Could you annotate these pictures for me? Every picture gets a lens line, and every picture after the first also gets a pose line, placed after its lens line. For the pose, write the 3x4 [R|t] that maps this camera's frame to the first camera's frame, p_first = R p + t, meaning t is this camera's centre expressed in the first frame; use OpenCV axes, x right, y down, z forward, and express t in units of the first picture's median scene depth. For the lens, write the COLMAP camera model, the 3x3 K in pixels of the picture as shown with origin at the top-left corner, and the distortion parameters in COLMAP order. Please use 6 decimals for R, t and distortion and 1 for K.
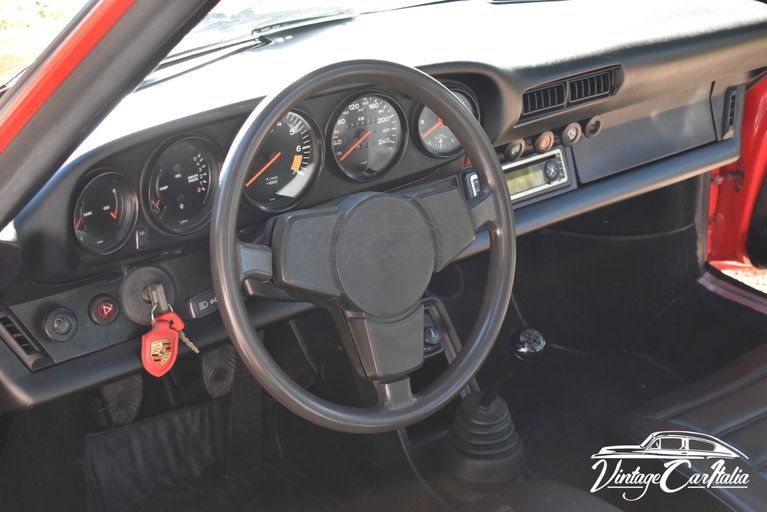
lens RADIAL K [[1354.8, 0, 383.5], [0, 1354.8, 256.0], [0, 0, 1]] dist [0.010861, 0.045207]
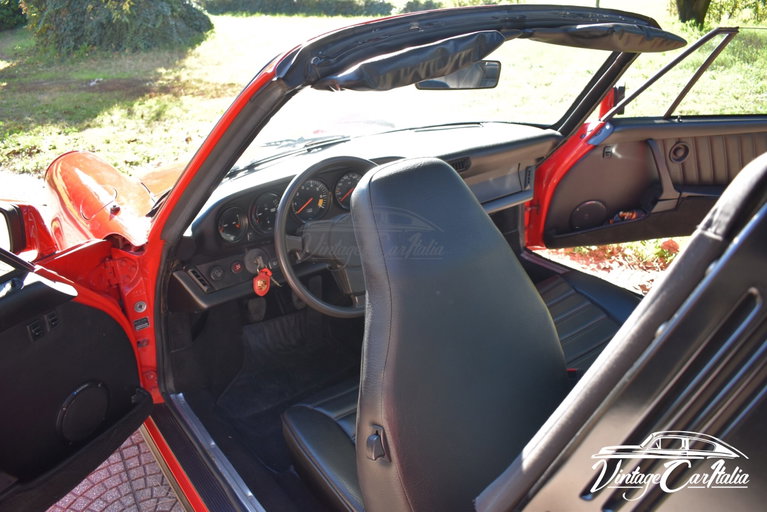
lens RADIAL K [[638.7, 0, 383.5], [0, 638.7, 256.0], [0, 0, 1]] dist [-0.074747, -0.000918]
pose [[0.997962, -0.021684, -0.060009, 0.108051], [0.021523, 0.999763, -0.003336, 0.028331], [0.060068, 0.002038, 0.998192, -0.076037]]
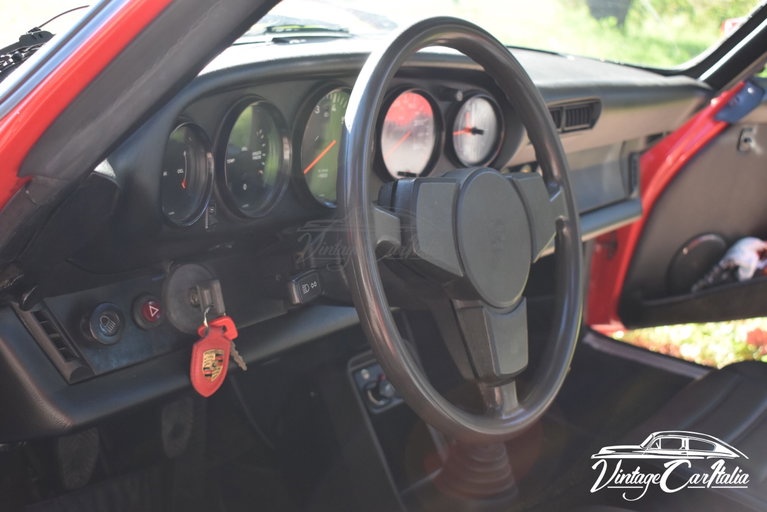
lens RADIAL K [[1070.0, 0, 383.5], [0, 1070.0, 256.0], [0, 0, 1]] dist [-0.019581, -0.017114]
pose [[0.962012, 0.003678, 0.272983, -0.237686], [0.035172, 0.989907, -0.137285, 0.096372], [-0.270733, 0.141671, 0.952173, 0.335861]]
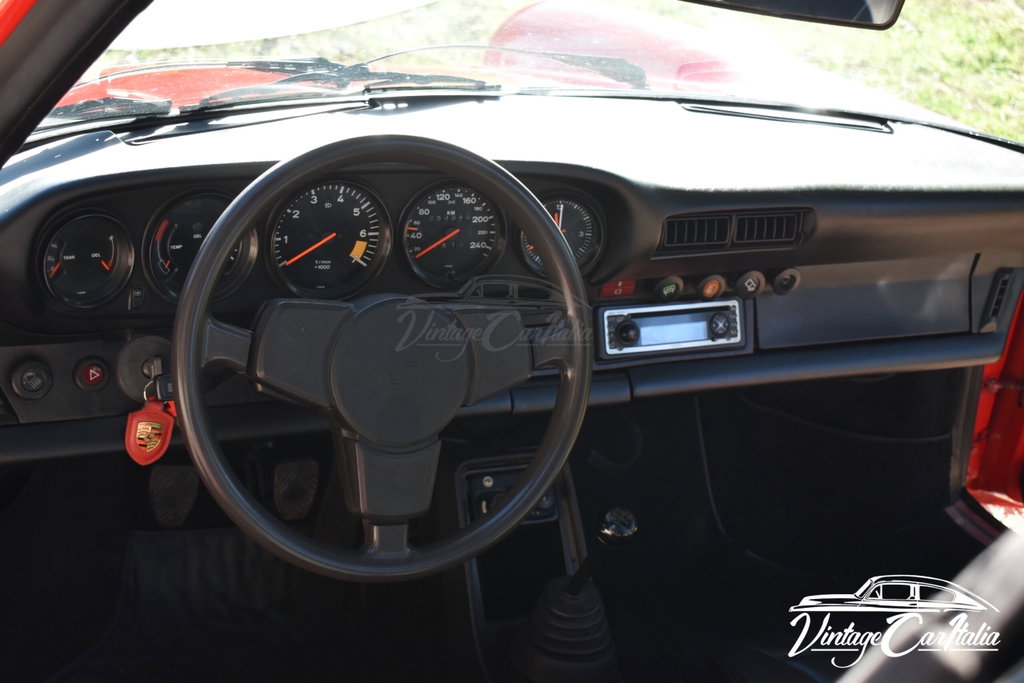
lens RADIAL K [[1685.1, 0, 512.0], [0, 1685.1, 341.5], [0, 0, 1]] dist [0.012066, 0.005923]
pose [[0.963851, 0.187388, -0.189412, 0.240786], [-0.195169, 0.980497, -0.023125, -0.007793], [0.181385, 0.059256, 0.981625, -0.002131]]
